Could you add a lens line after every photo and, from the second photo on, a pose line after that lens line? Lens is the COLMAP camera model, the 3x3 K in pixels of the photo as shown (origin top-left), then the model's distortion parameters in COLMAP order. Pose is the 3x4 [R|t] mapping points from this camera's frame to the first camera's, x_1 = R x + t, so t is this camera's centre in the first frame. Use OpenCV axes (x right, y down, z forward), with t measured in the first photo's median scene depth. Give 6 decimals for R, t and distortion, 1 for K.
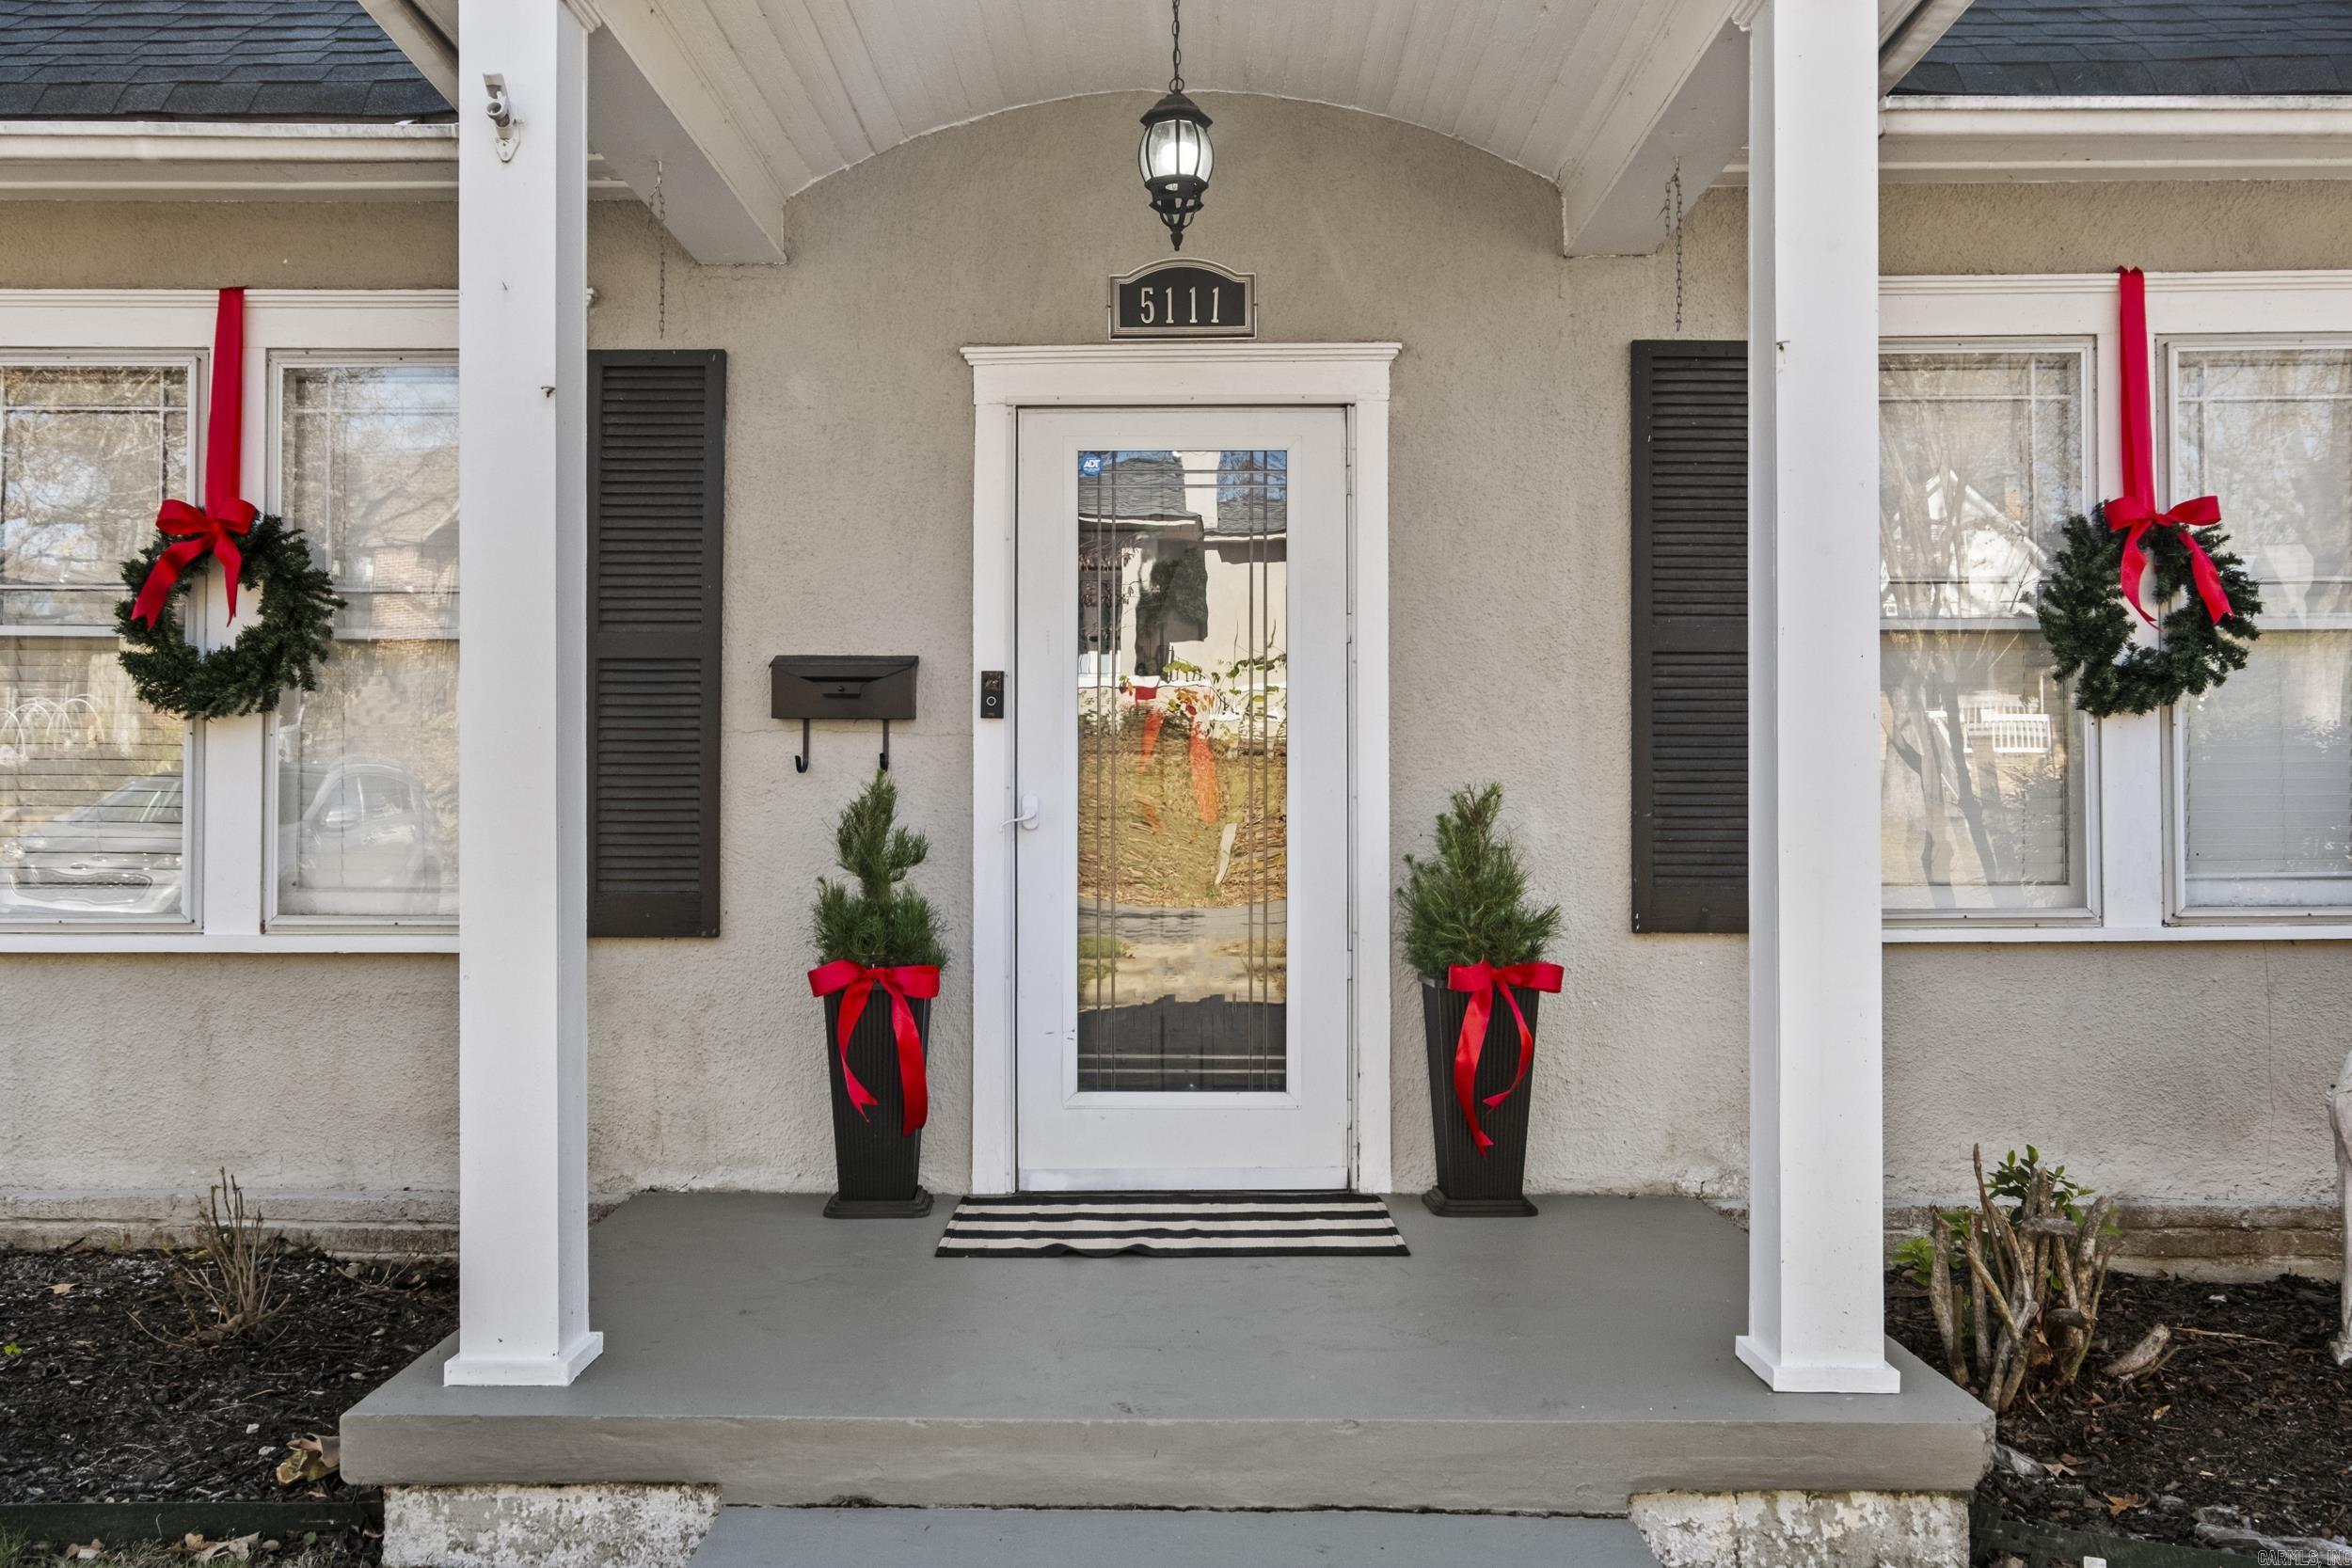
lens RADIAL K [[2029.3, 0, 1168.1], [0, 2029.3, 783.0], [0, 0, 1]] dist [-0.005505, -0.002580]
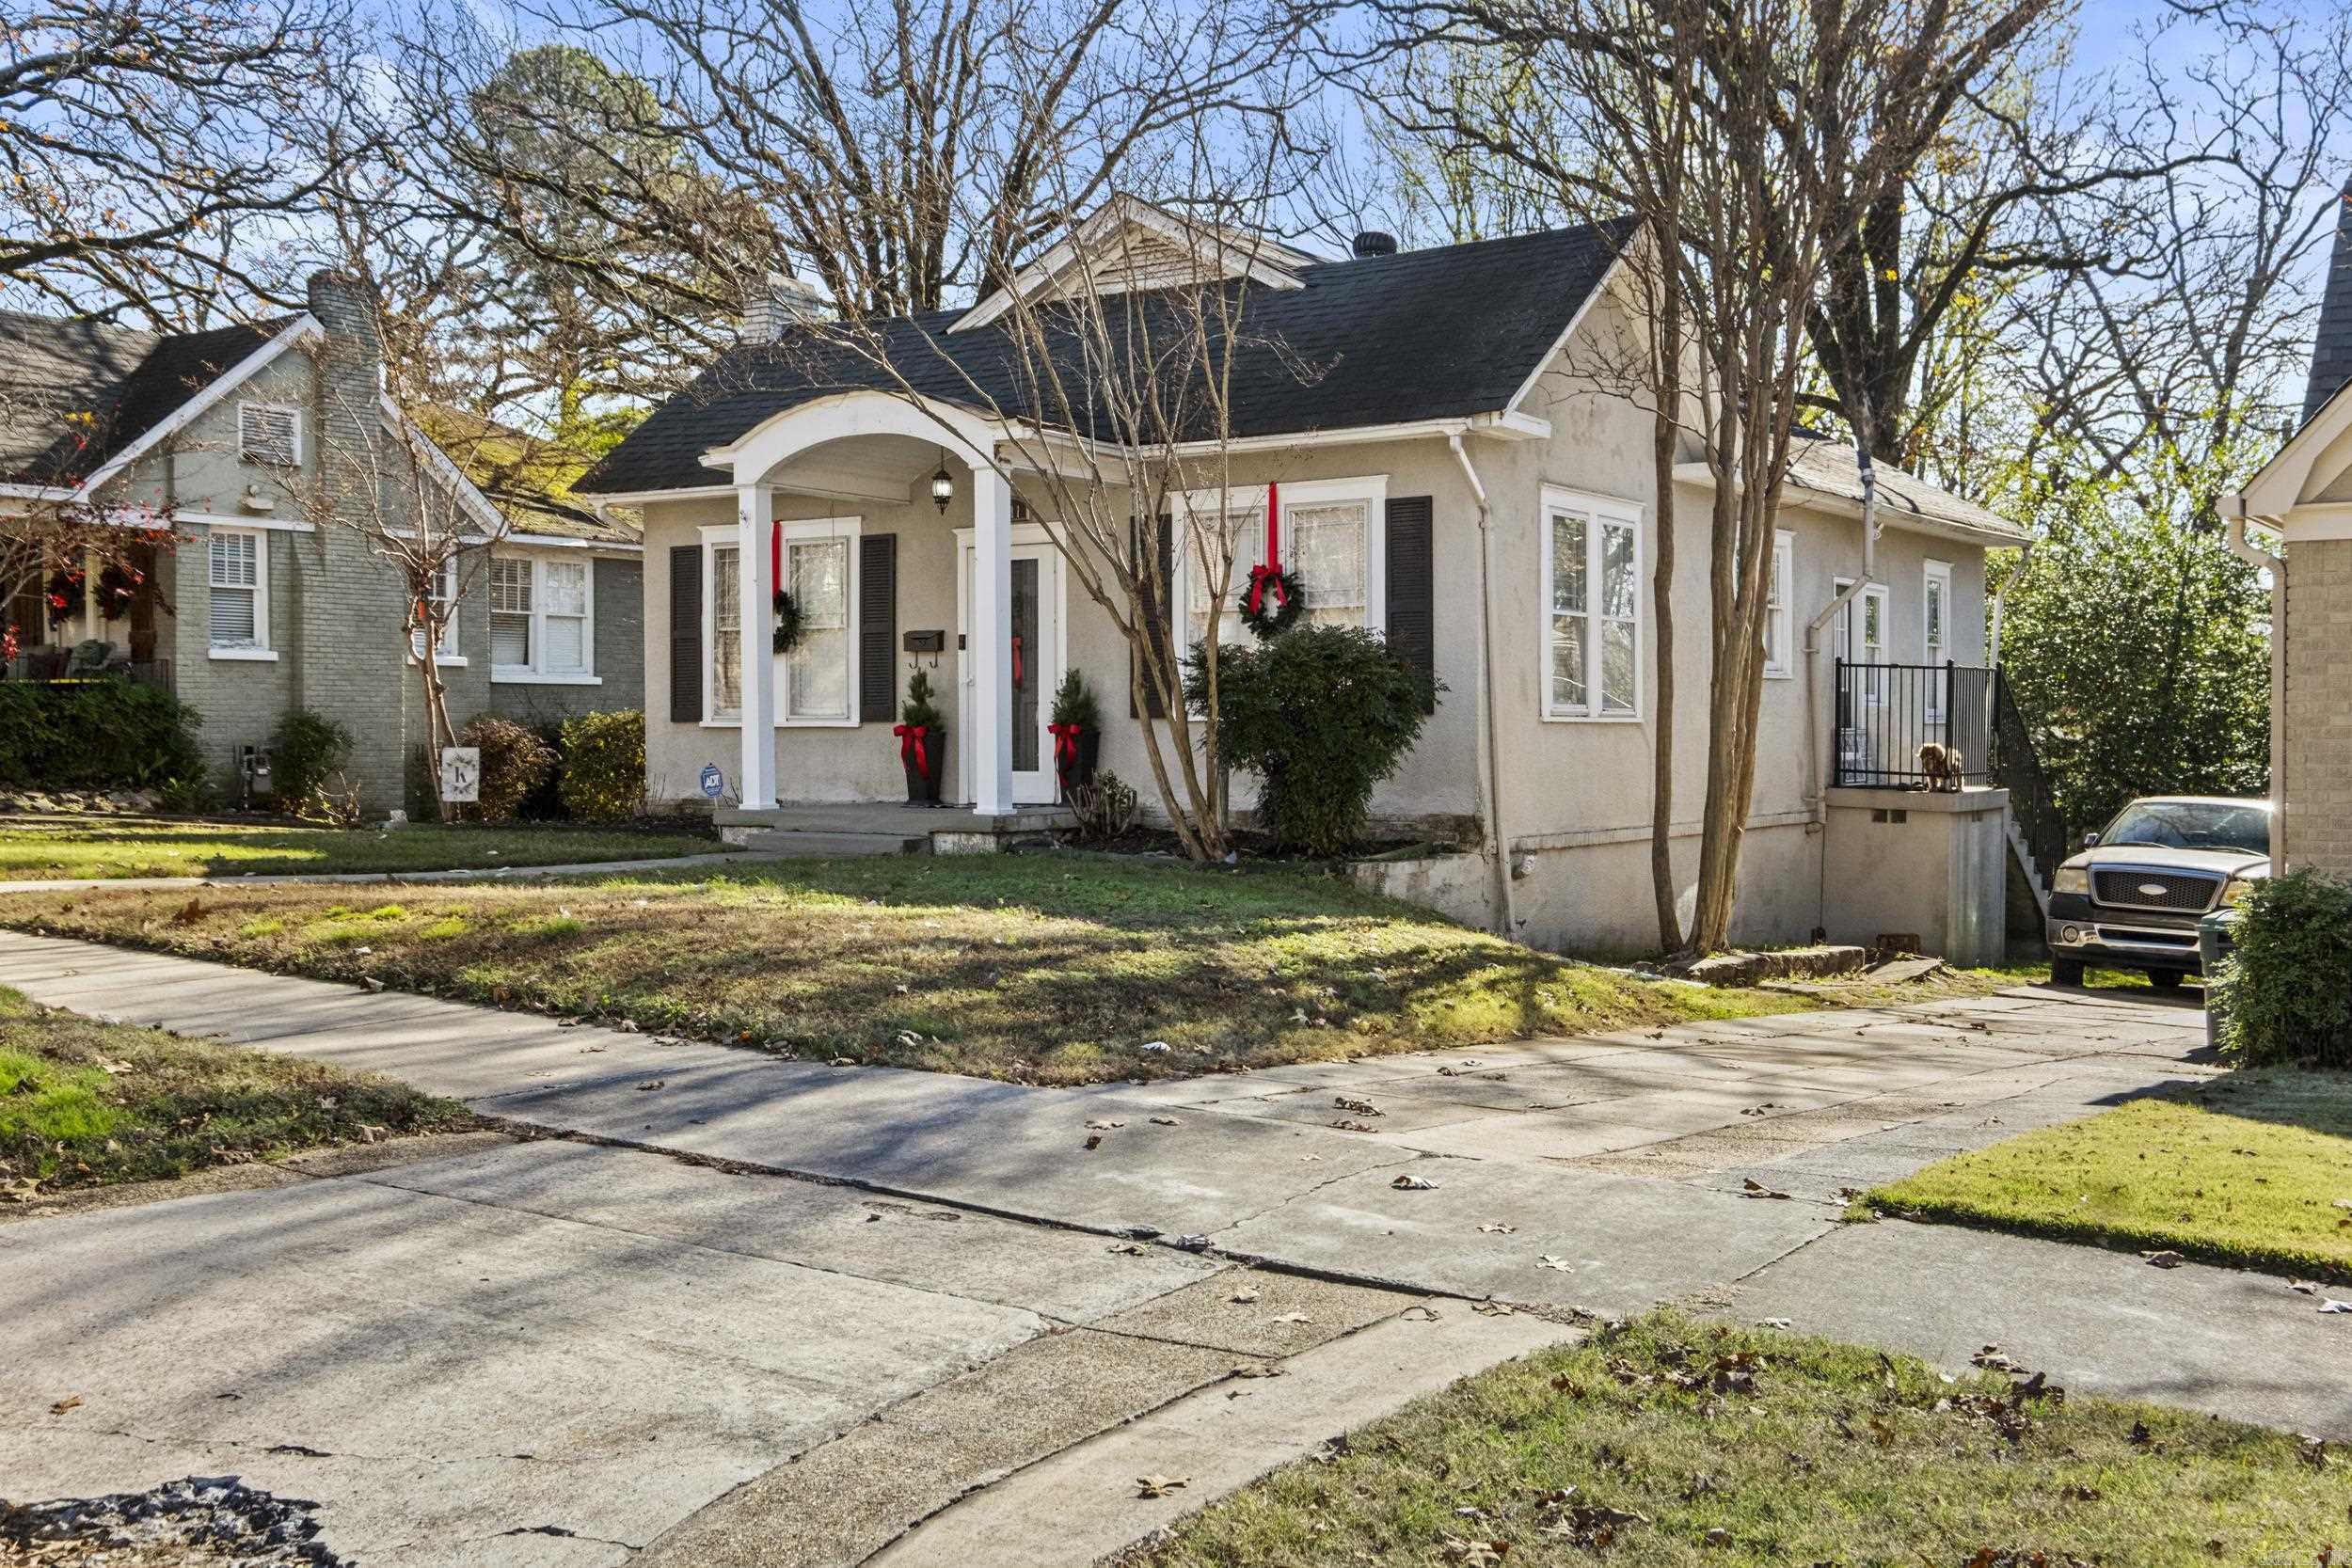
lens RADIAL K [[2435.7, 0, 1166.3], [0, 2435.7, 778.2], [0, 0, 1]] dist [-0.013739, 0.000000]
pose [[0.836884, 0.007019, -0.547336, 2.218064], [0.011438, 0.999475, 0.030306, 0.054706], [0.547262, -0.031623, 0.836364, -1.946635]]
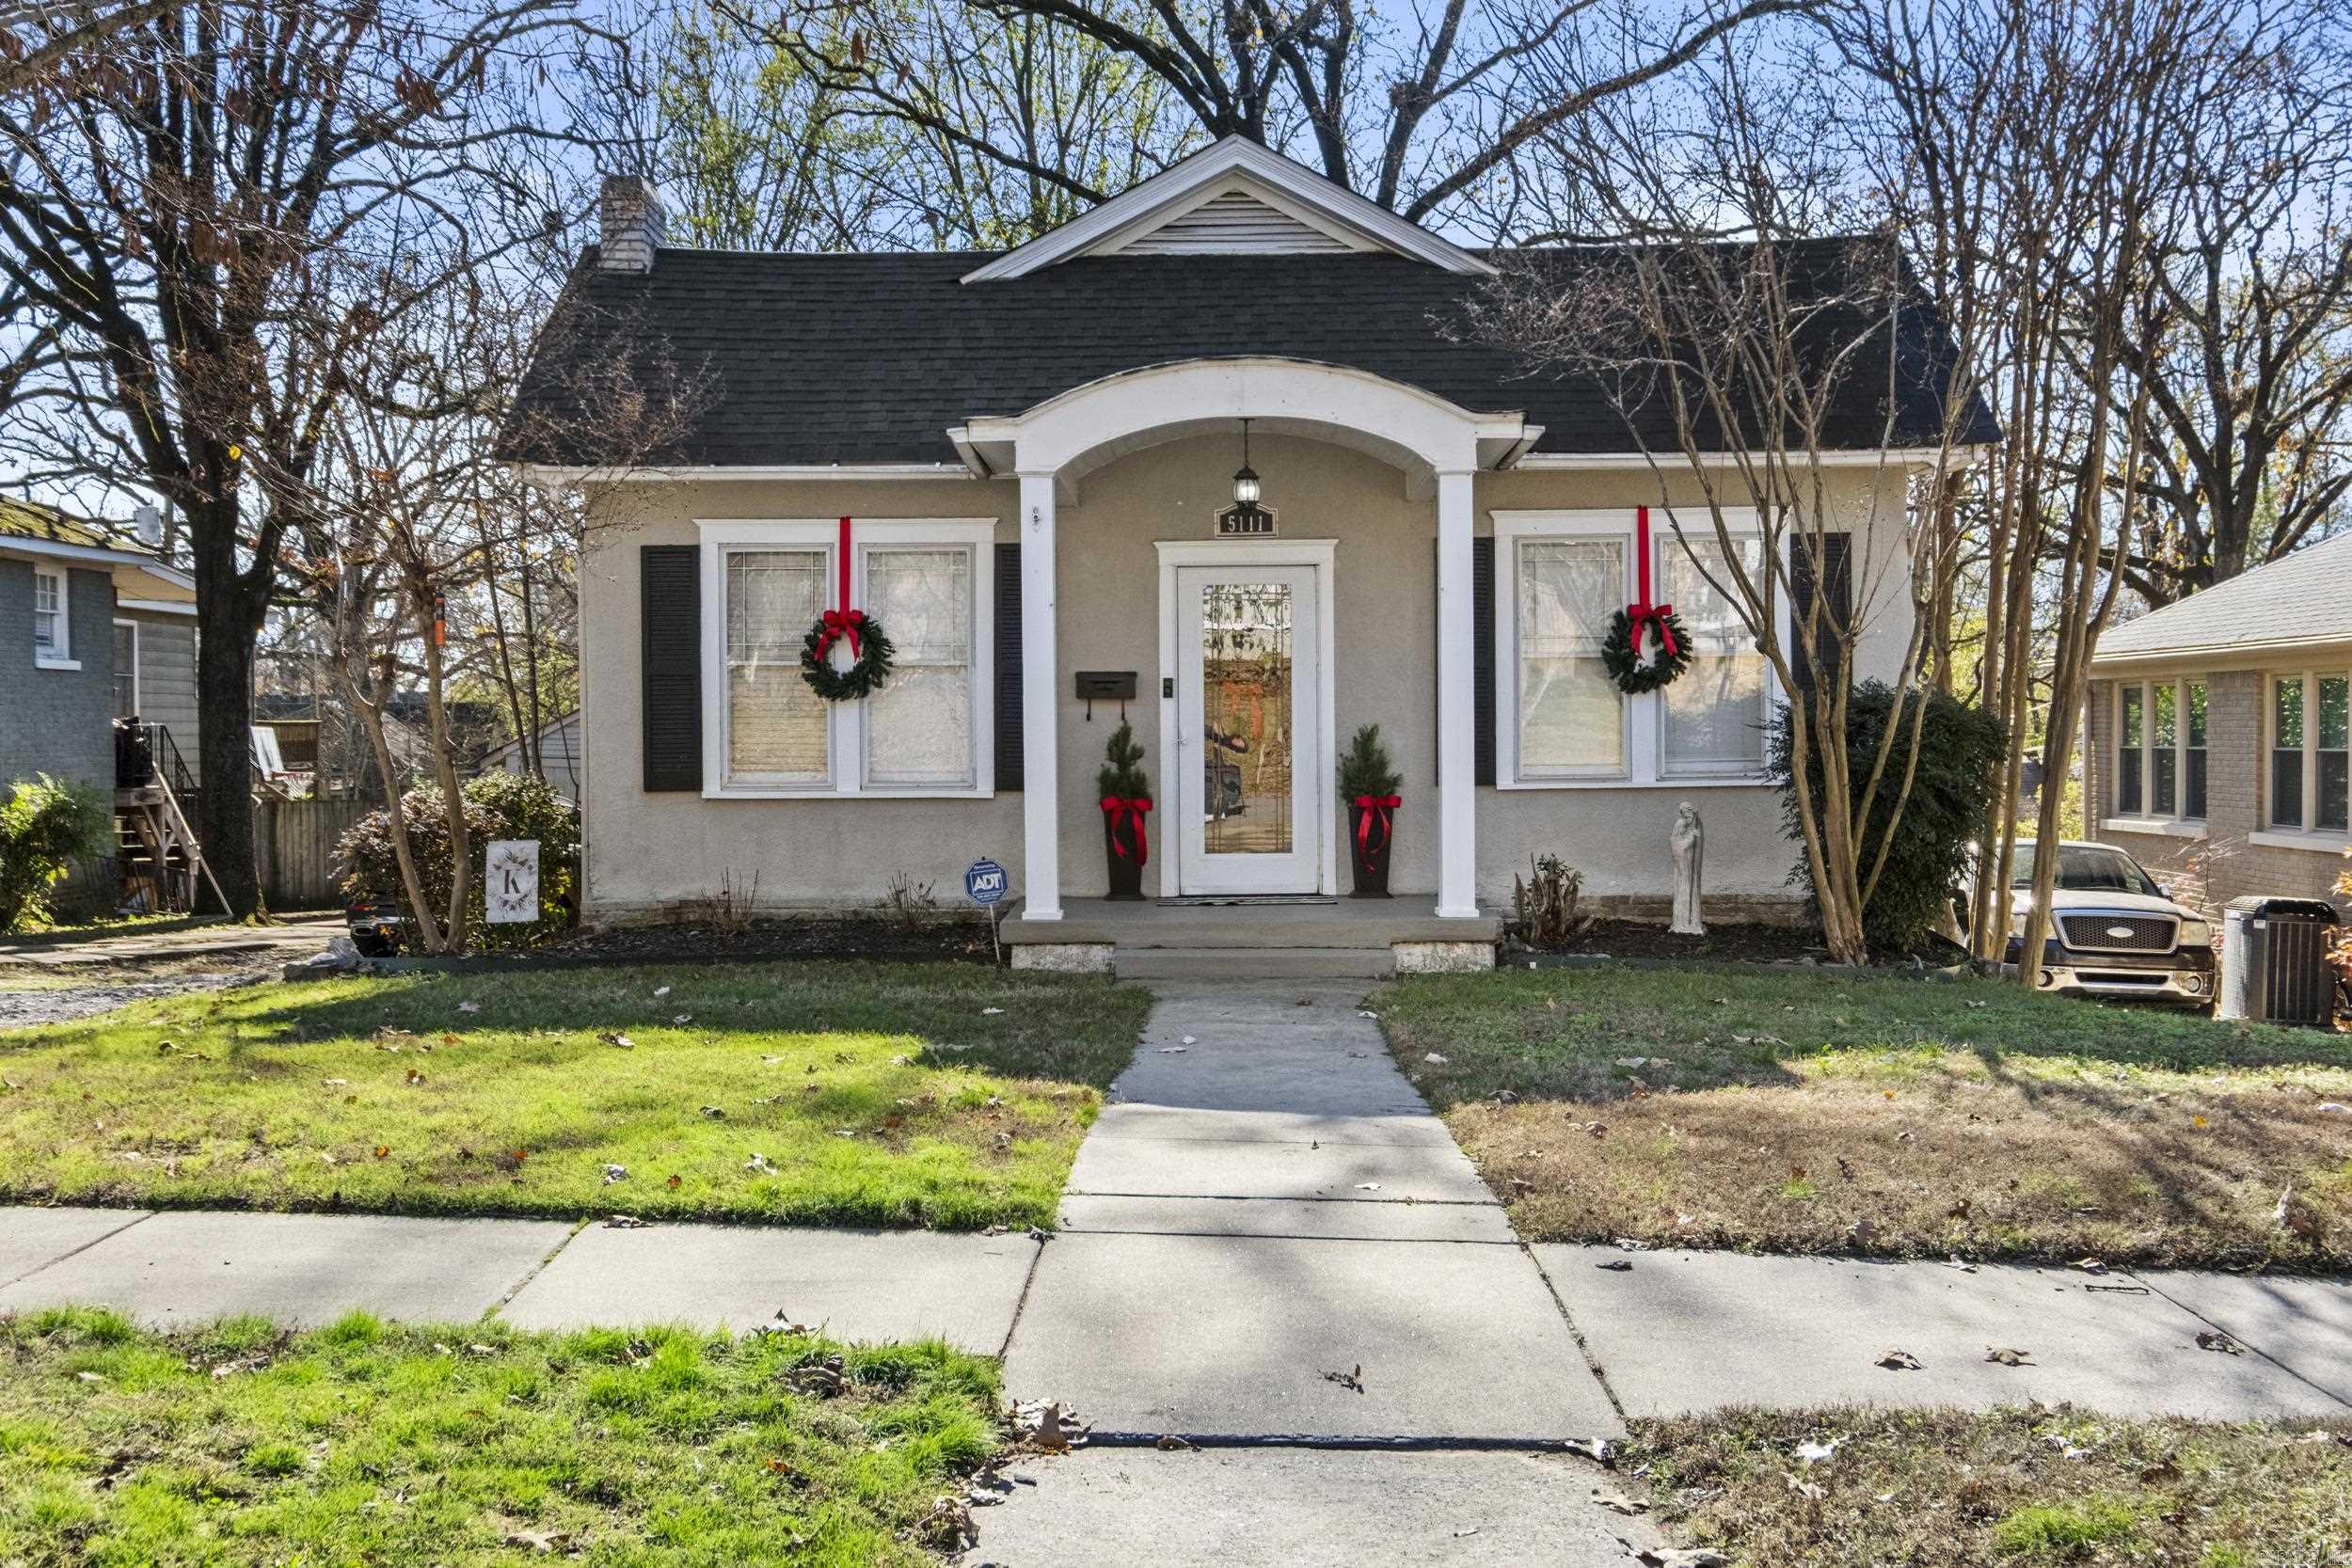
lens RADIAL K [[2435.7, 0, 1181.8], [0, 2435.7, 772.1], [0, 0, 1]] dist [-0.013739, 0.000000]
pose [[0.999968, -0.007501, -0.002708, -0.063916], [0.007585, 0.999452, 0.032213, -0.037092], [0.002465, -0.032233, 0.999477, -1.886736]]
